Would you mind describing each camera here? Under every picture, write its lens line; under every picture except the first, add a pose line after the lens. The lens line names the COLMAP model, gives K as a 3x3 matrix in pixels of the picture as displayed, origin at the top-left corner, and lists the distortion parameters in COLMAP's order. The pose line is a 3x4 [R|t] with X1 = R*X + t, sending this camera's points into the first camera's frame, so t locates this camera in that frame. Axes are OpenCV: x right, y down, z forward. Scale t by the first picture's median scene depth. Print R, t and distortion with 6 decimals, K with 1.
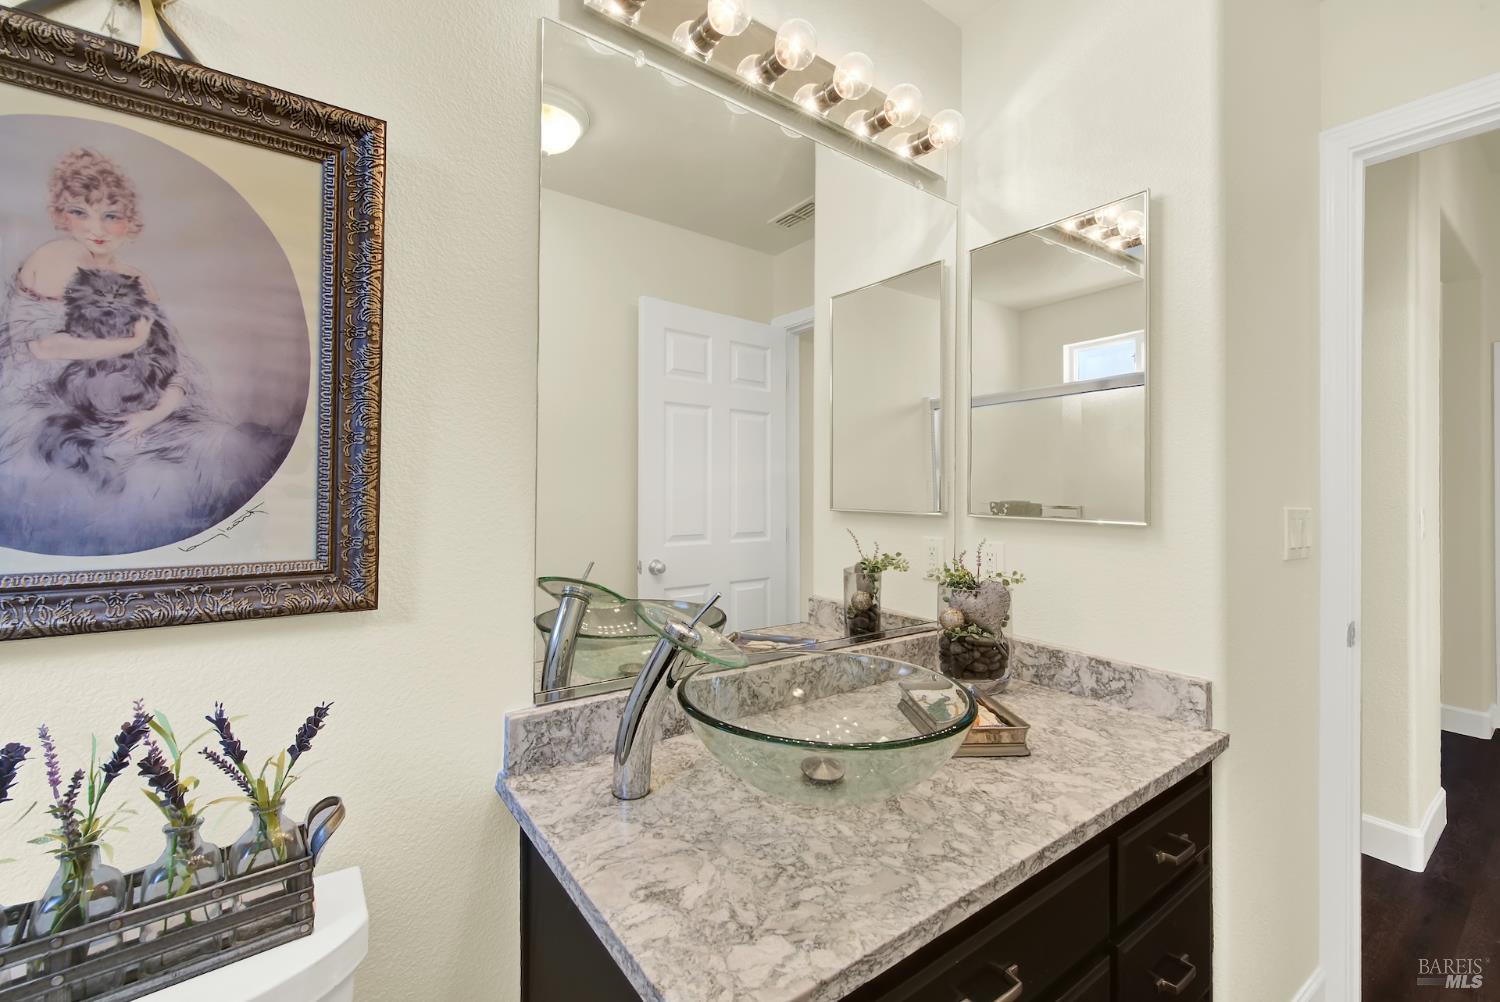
lens RADIAL K [[614.0, 0, 748.8], [0, 614.0, 507.2], [0, 0, 1]] dist [0.000163, -0.000097]
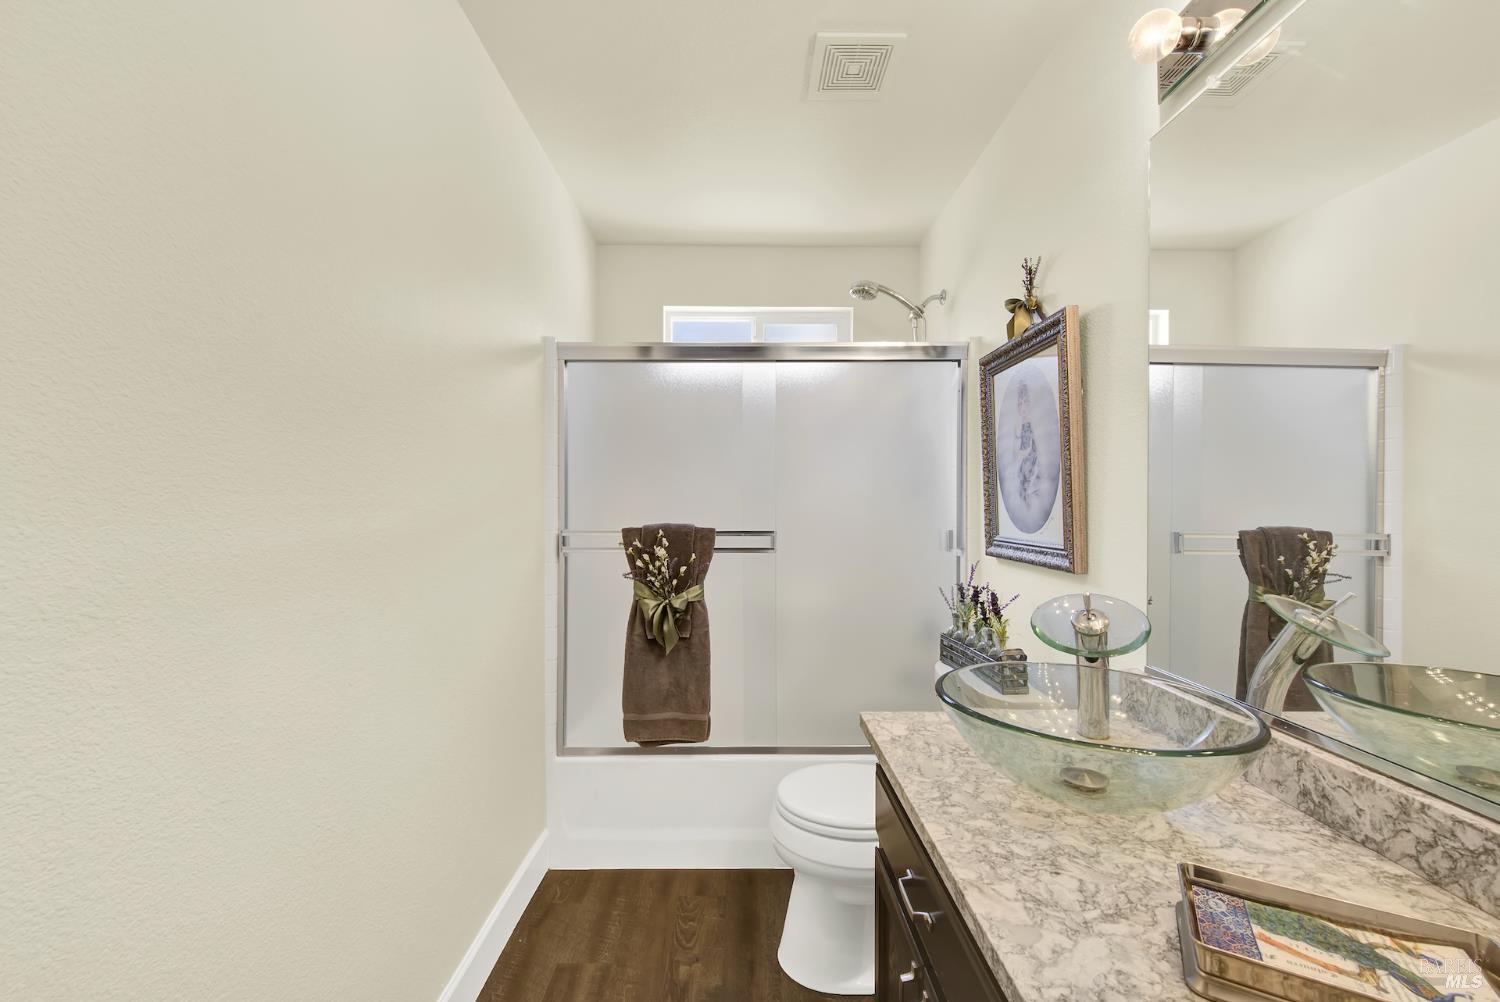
lens RADIAL K [[614.0, 0, 748.8], [0, 614.0, 507.2], [0, 0, 1]] dist [0.000163, -0.000097]
pose [[-0.566387, -0.021548, -0.823858, 1.321306], [-0.052678, 0.998561, 0.010097, 0.004223], [0.822454, 0.049118, -0.566707, 1.141055]]
